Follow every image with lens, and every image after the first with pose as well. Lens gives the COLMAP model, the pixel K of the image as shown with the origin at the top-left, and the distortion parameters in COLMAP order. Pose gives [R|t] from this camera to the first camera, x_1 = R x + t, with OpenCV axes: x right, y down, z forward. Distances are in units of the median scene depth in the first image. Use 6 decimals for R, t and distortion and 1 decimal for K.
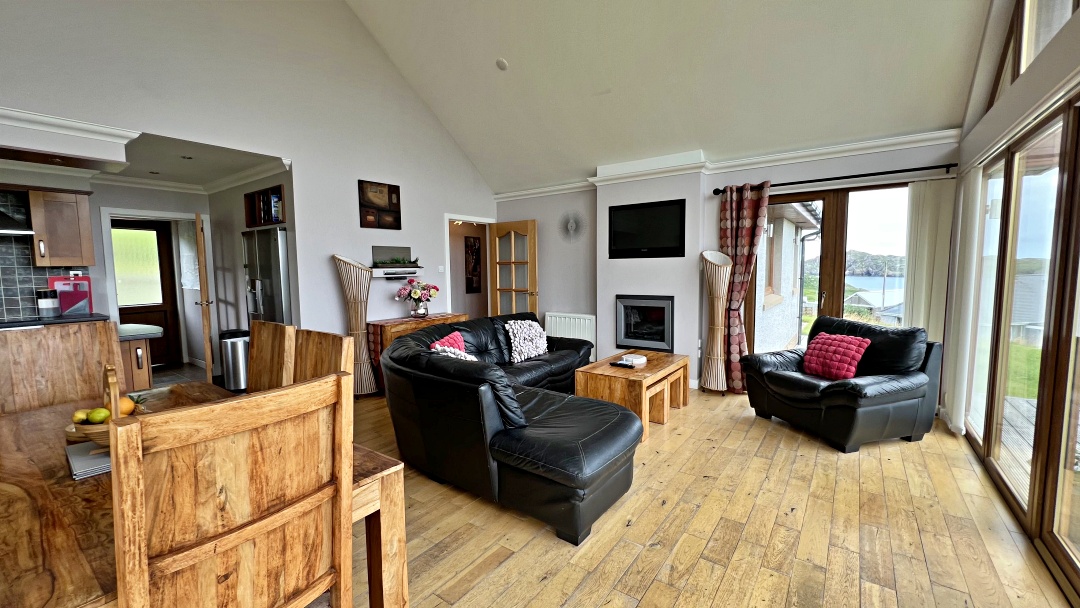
lens RADIAL K [[432.1, 0, 540.0], [0, 432.1, 304.0], [0, 0, 1]] dist [-0.000618, -0.000010]
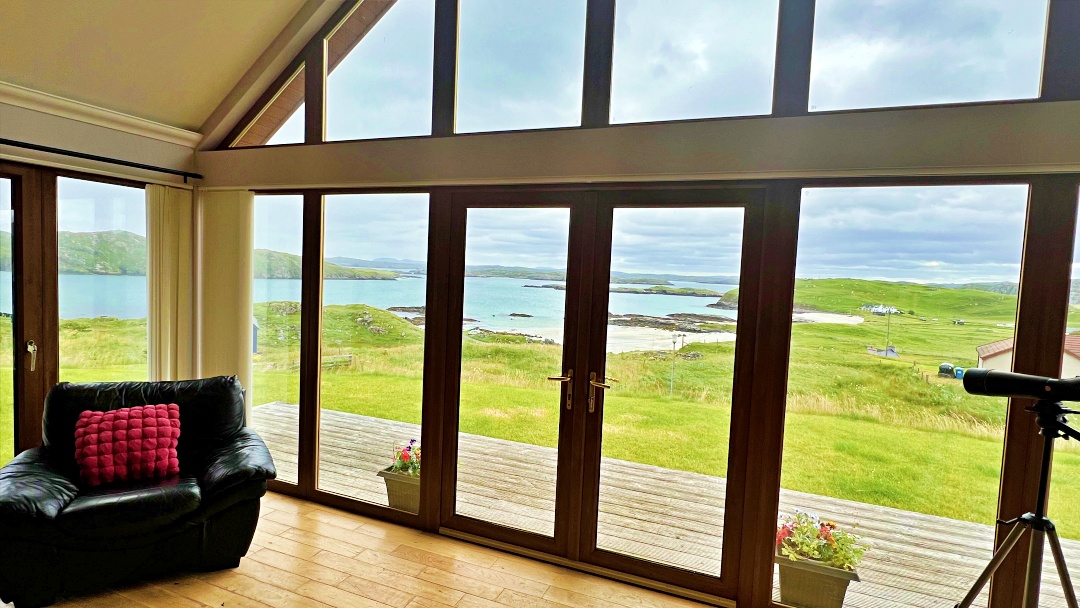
lens RADIAL K [[537.7, 0, 540.0], [0, 537.7, 304.0], [0, 0, 1]] dist [-0.009124, 0.000539]
pose [[-0.244379, -0.057937, 0.967947, -0.177212], [0.042549, 0.996611, 0.070395, -0.092057], [-0.968746, 0.058388, -0.241086, 0.481959]]
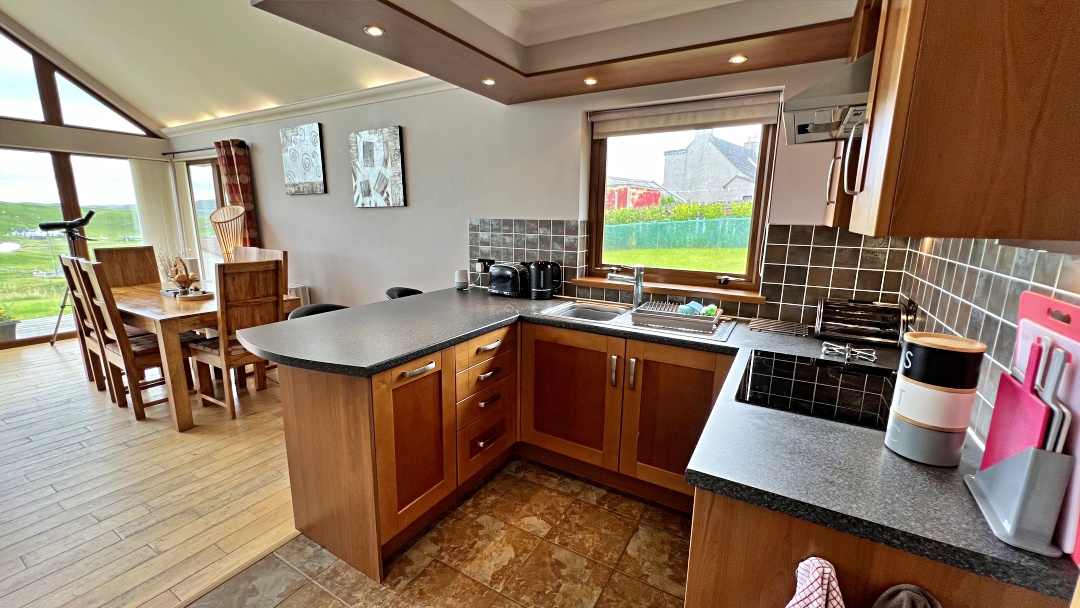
lens RADIAL K [[432.1, 0, 540.0], [0, 432.1, 304.0], [0, 0, 1]] dist [-0.000618, -0.000010]
pose [[-0.995241, 0.016703, -0.096002, -0.879442], [-0.011190, 0.959092, 0.282875, -0.106159], [0.096800, 0.282603, -0.954340, 1.140949]]
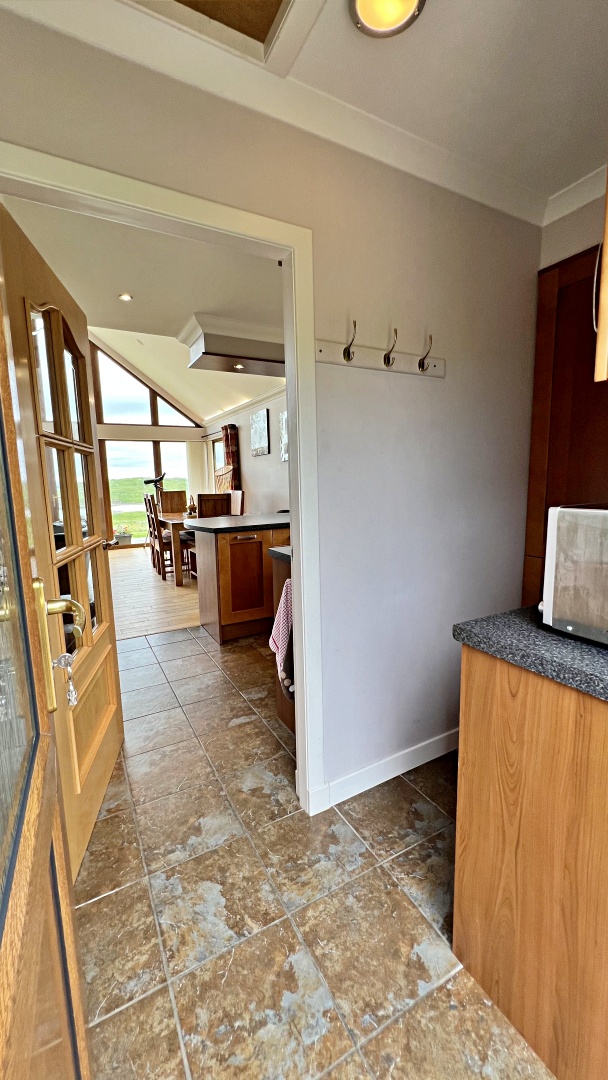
lens RADIAL K [[432.1, 0, 304.0], [0, 432.1, 540.0], [0, 0, 1]] dist [-0.000618, -0.000010]
pose [[-0.901900, -0.029058, 0.430966, -1.217025], [0.069226, 0.975114, 0.210619, -0.081310], [-0.426361, 0.219792, -0.877444, 1.382399]]
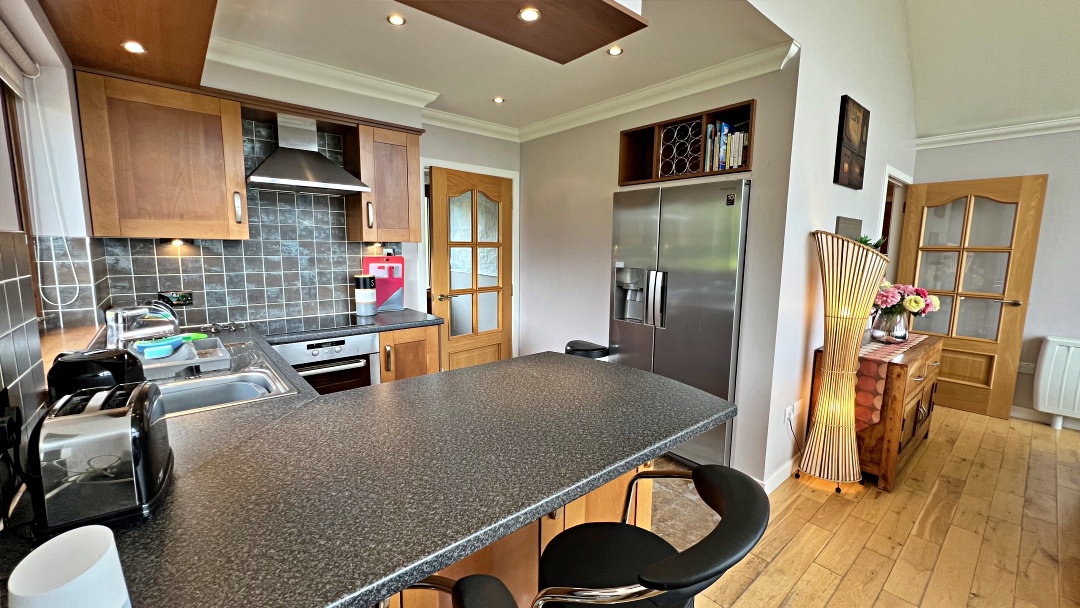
lens RADIAL K [[432.1, 0, 540.0], [0, 432.1, 304.0], [0, 0, 1]] dist [-0.000618, -0.000010]
pose [[0.972459, 0.052824, -0.227009, -0.683761], [-0.042501, 0.997838, 0.050126, -0.033203], [0.229167, -0.039097, 0.972602, 0.376563]]
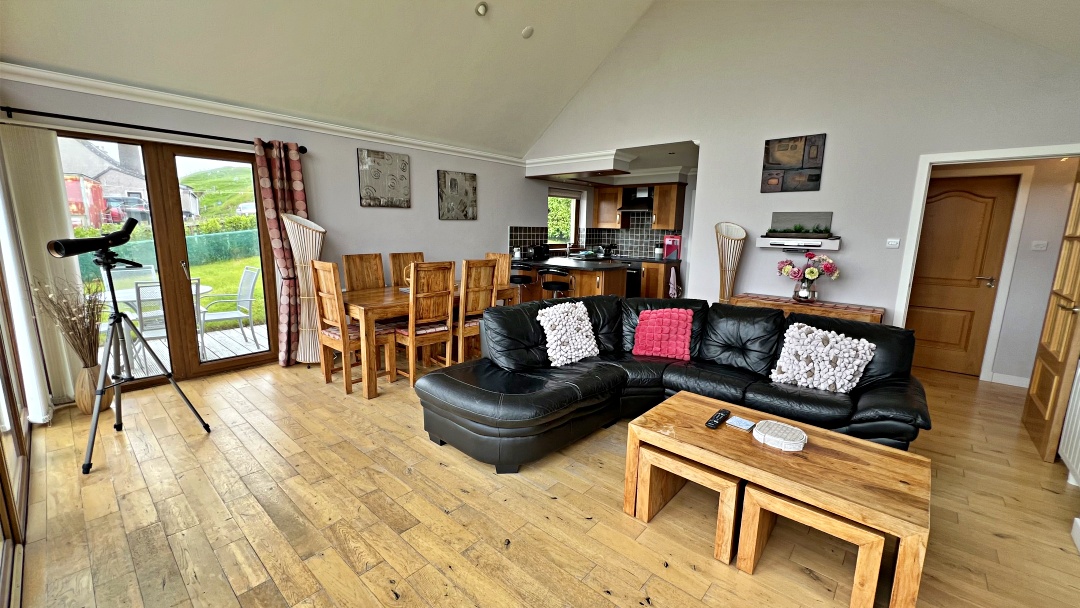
lens RADIAL K [[432.1, 0, 540.0], [0, 432.1, 304.0], [0, 0, 1]] dist [-0.000618, -0.000010]
pose [[-0.096177, 0.185295, -0.977965, 0.621258], [-0.103522, 0.975329, 0.194976, -0.079119], [0.989966, 0.119993, -0.074623, 0.655848]]
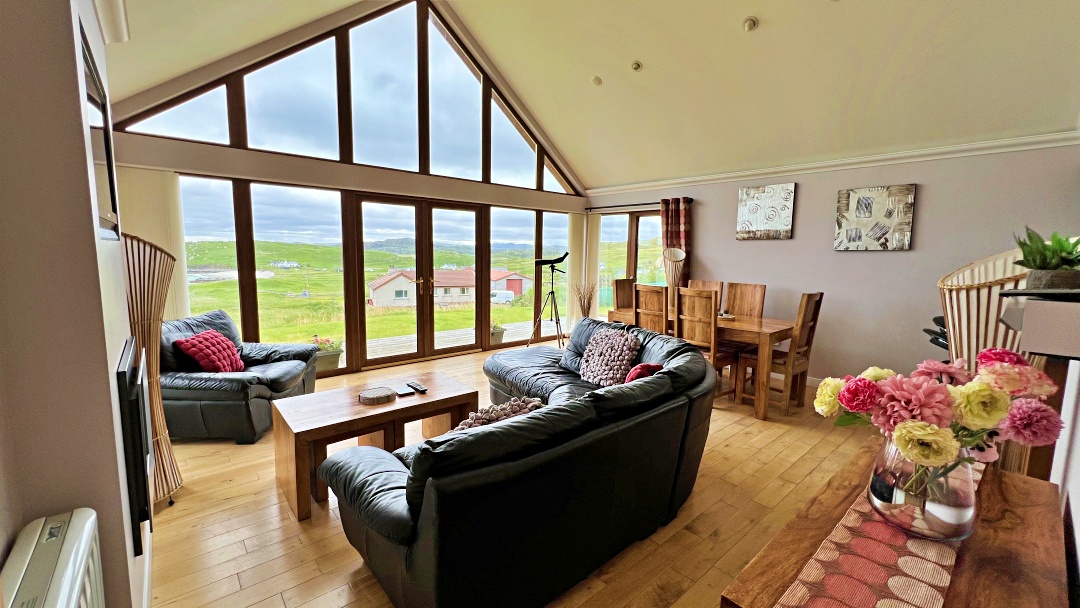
lens RADIAL K [[432.1, 0, 540.0], [0, 432.1, 304.0], [0, 0, 1]] dist [-0.000618, -0.000010]
pose [[-0.976476, -0.032344, 0.213186, -0.155935], [0.011592, 0.979381, 0.201687, -0.133048], [-0.215314, 0.199414, -0.955968, 1.384315]]
